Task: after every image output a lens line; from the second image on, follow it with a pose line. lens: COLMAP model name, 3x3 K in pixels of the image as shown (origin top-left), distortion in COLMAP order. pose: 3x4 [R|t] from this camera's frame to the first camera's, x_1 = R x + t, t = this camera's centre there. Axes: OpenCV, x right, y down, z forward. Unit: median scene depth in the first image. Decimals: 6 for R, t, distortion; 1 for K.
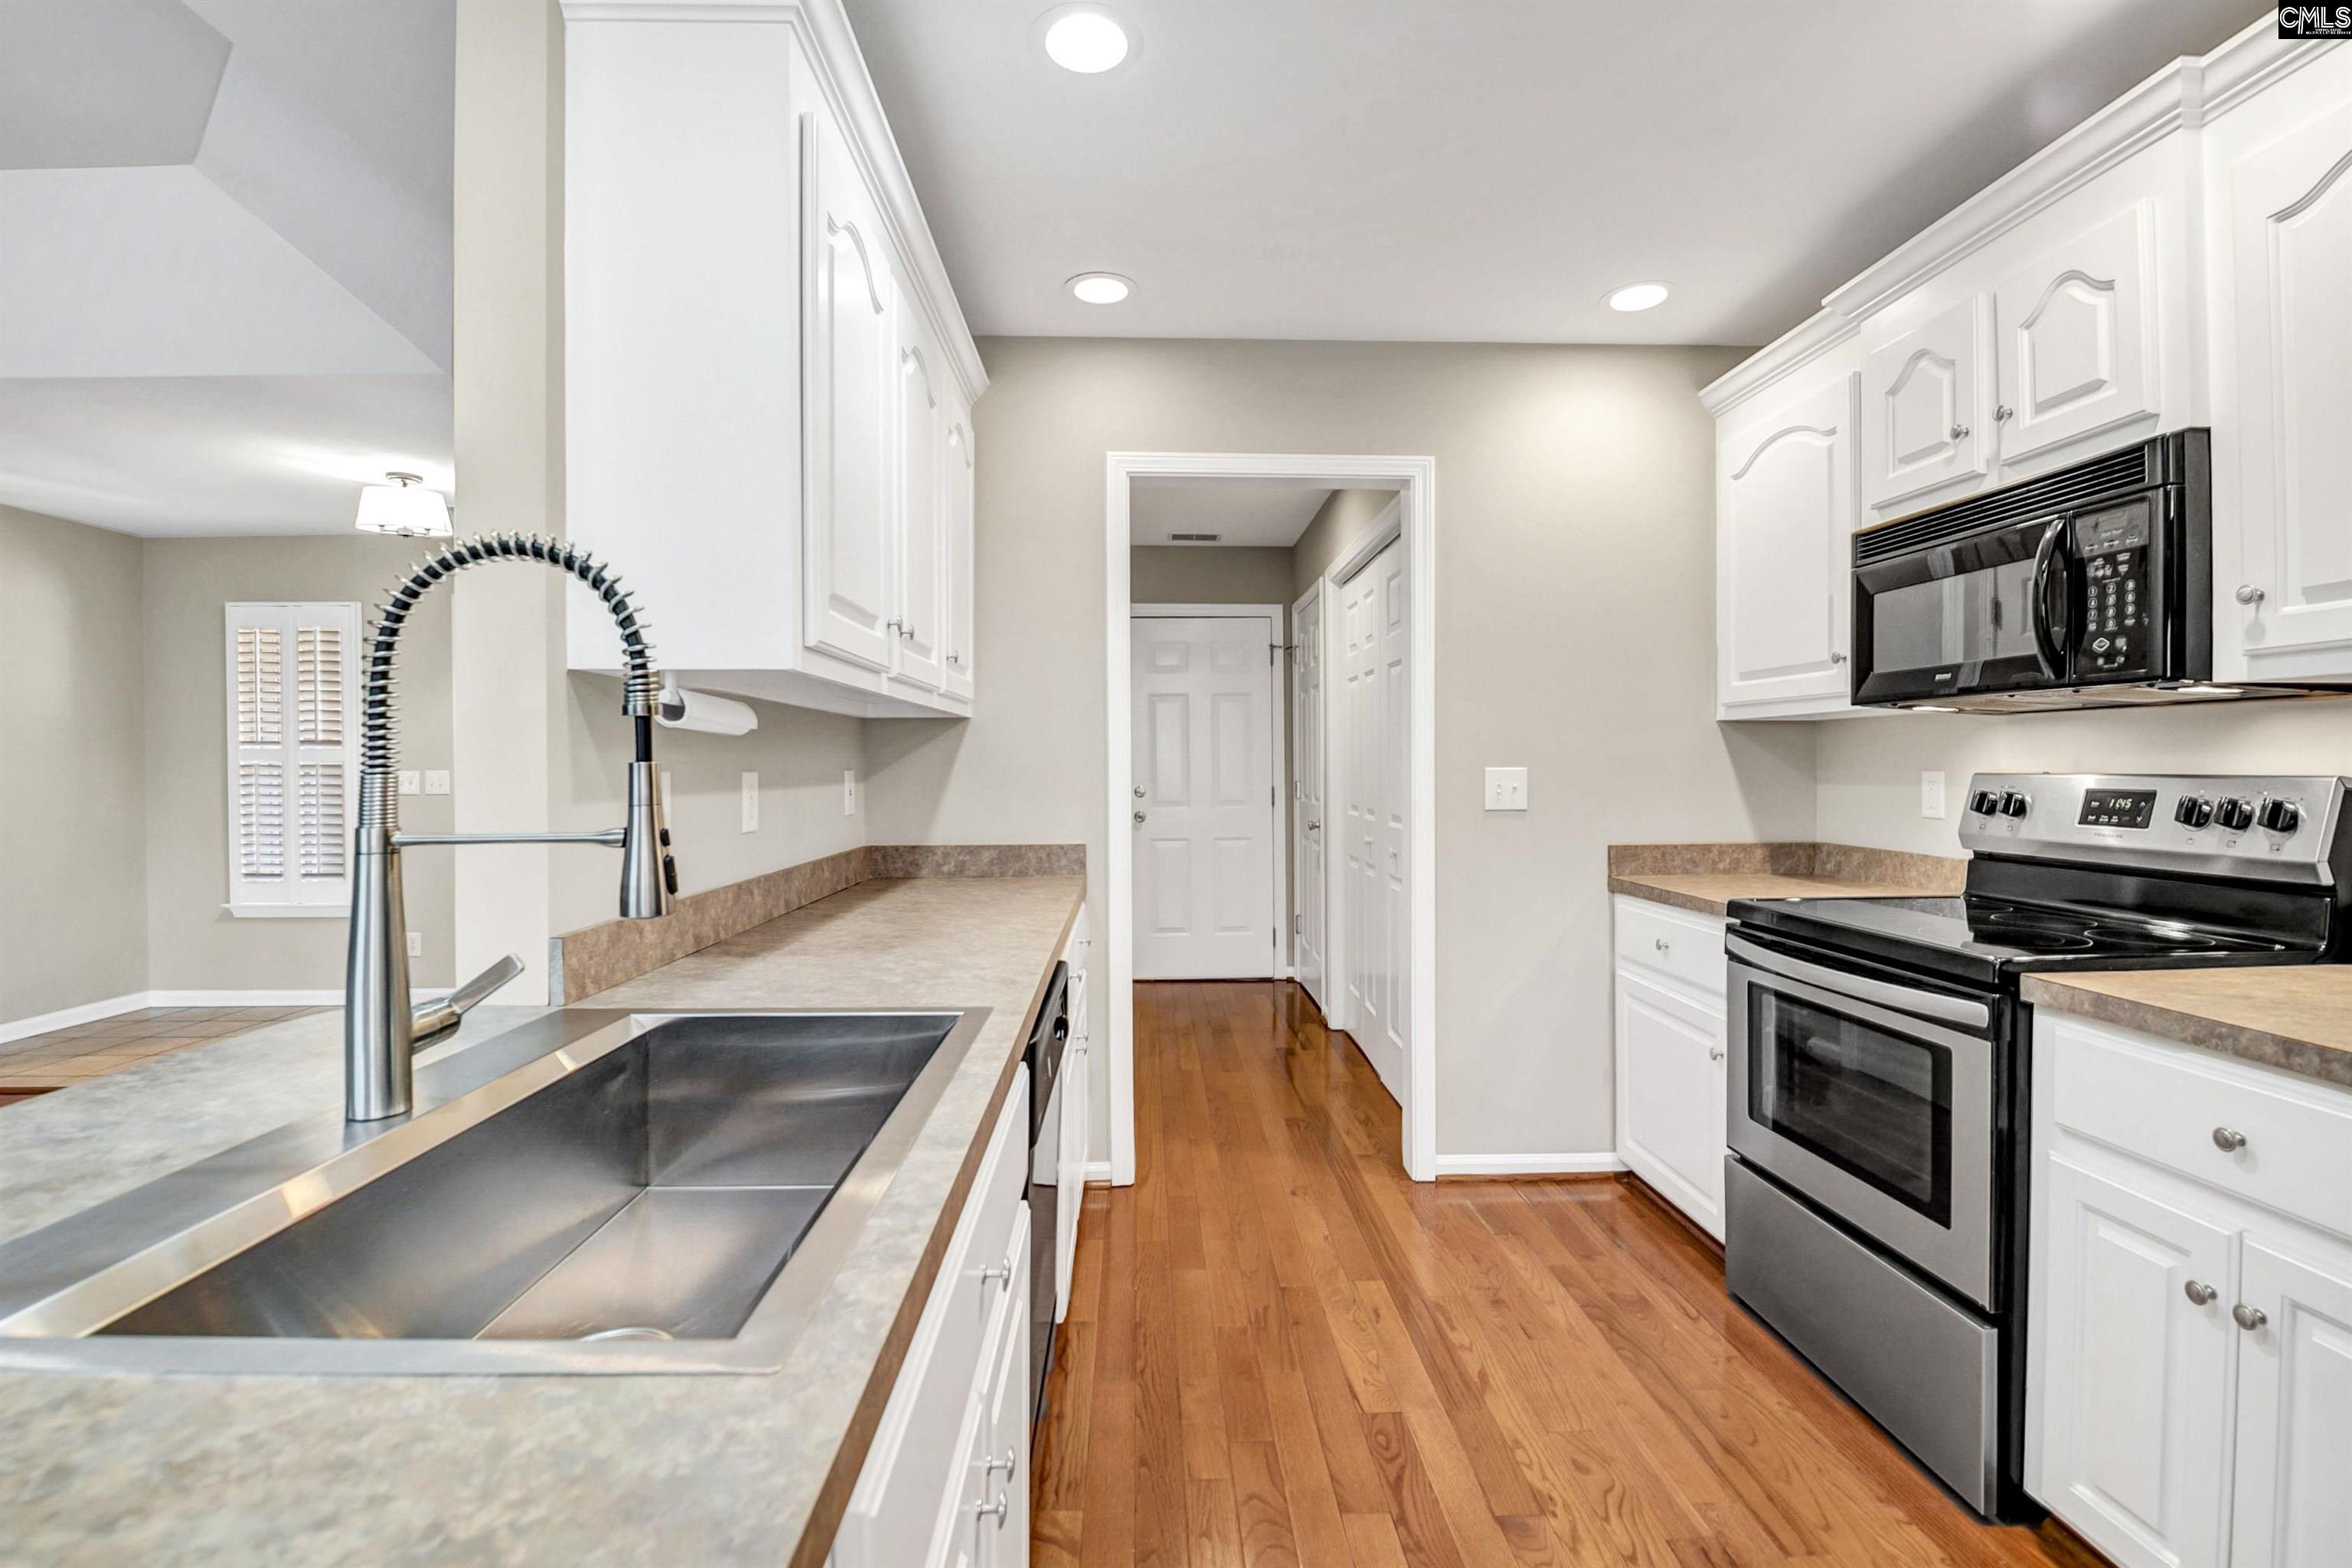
lens RADIAL K [[1088.3, 0, 1162.6], [0, 1088.3, 790.7], [0, 0, 1]] dist [-0.004726, -0.003810]
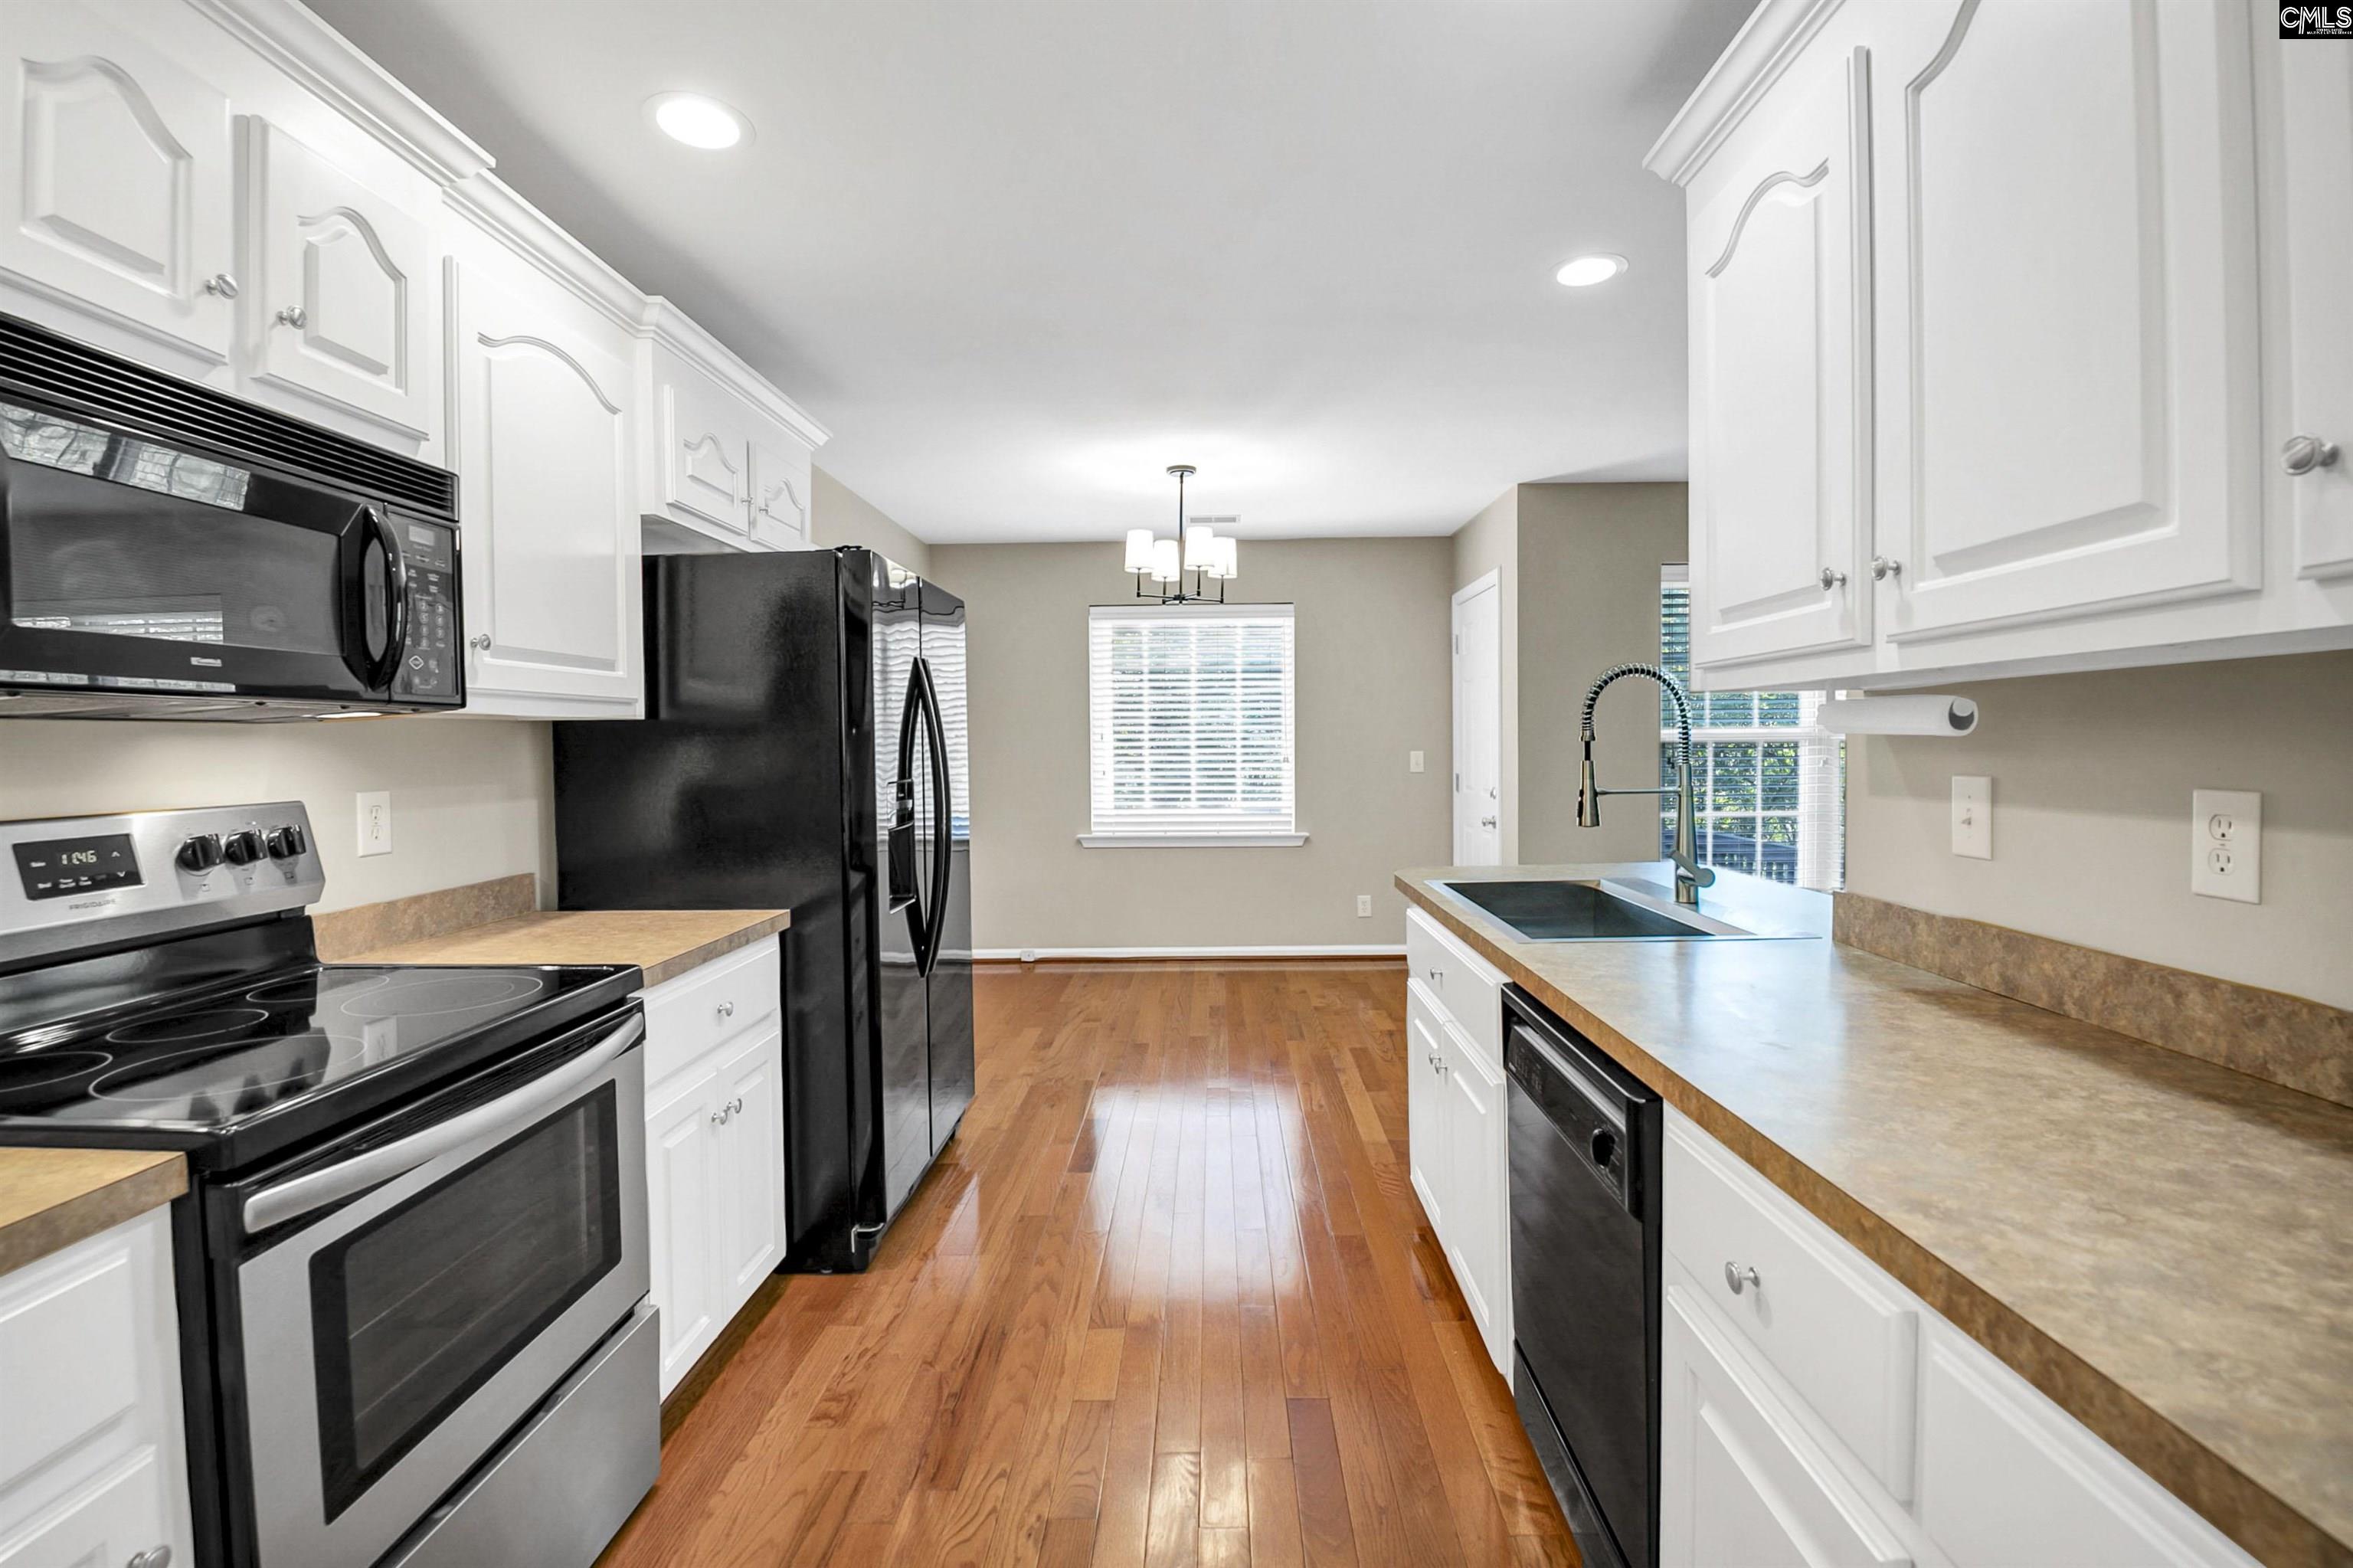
lens RADIAL K [[1088.8, 0, 1191.7], [0, 1088.8, 773.1], [0, 0, 1]] dist [-0.004726, -0.003810]
pose [[-0.999175, 0.017322, 0.036719, 0.164560], [0.019103, 0.998630, 0.048715, -0.071598], [-0.035825, 0.049376, -0.998138, 1.904556]]
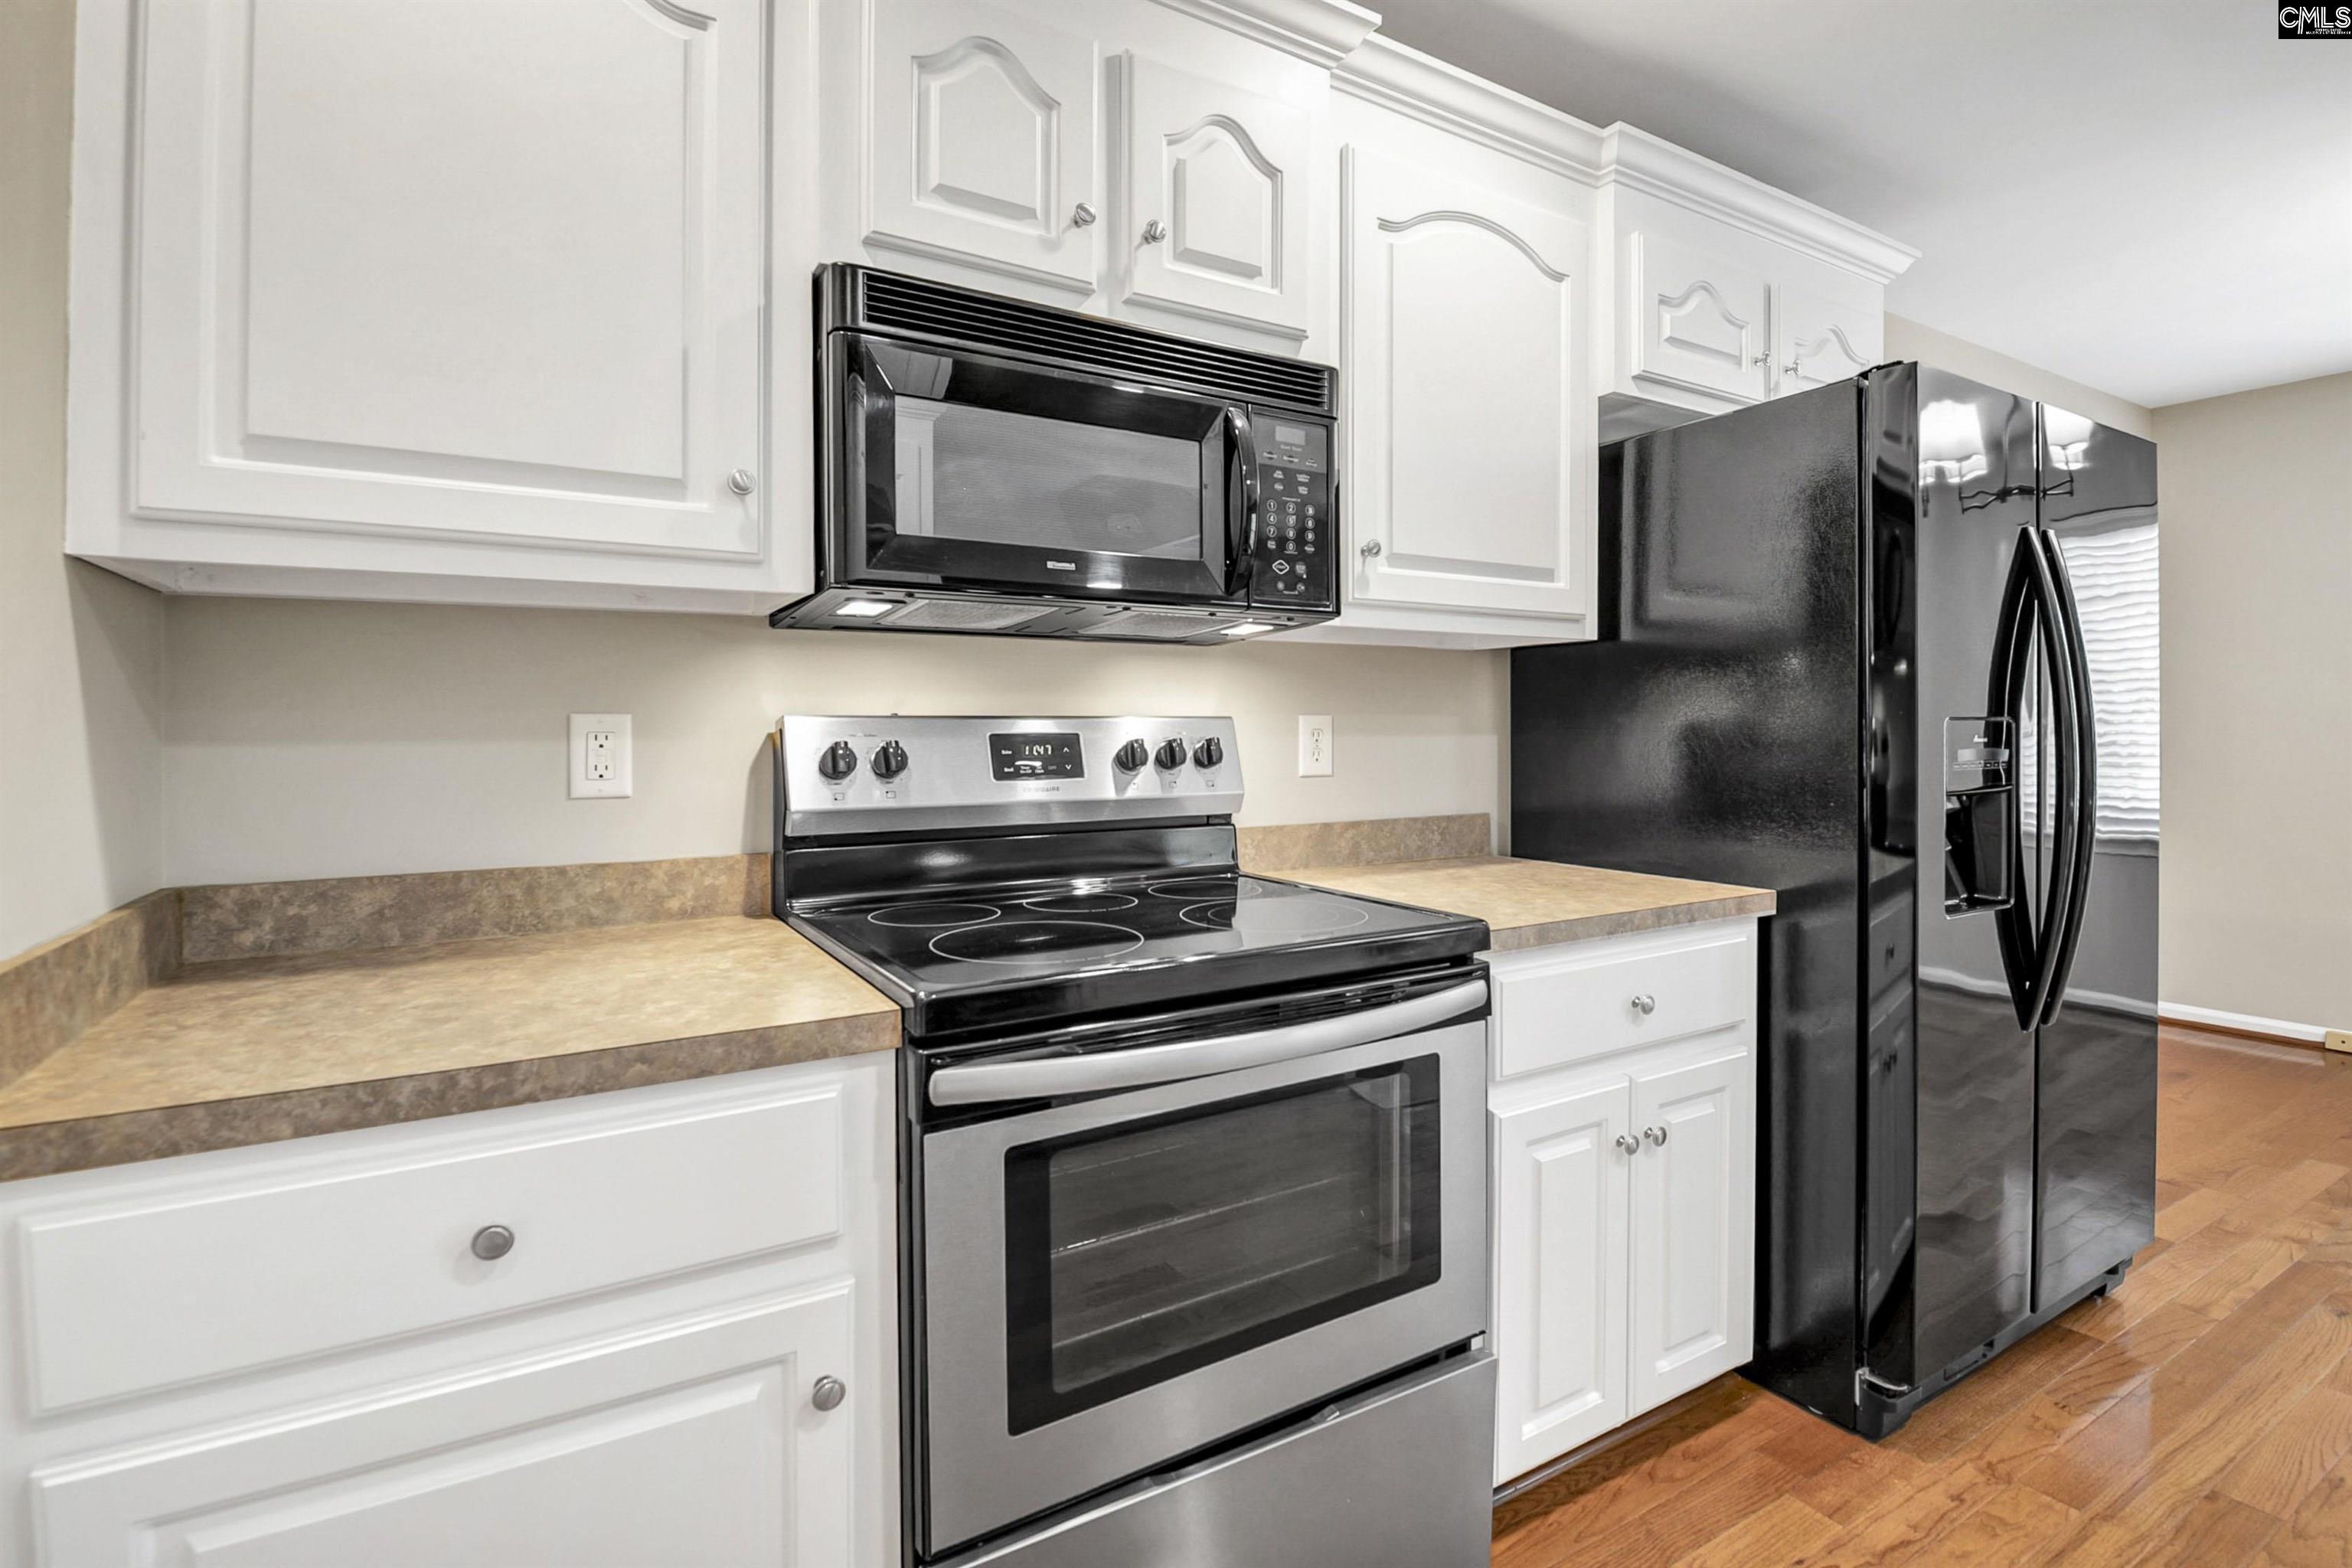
lens RADIAL K [[1088.3, 0, 1096.6], [0, 1088.3, 735.2], [0, 0, 1]] dist [-0.004726, -0.003810]
pose [[-0.477757, 0.002438, 0.878489, 0.145035], [0.027233, 0.999557, 0.012037, -0.009973], [-0.878070, 0.029675, -0.477611, 1.561997]]
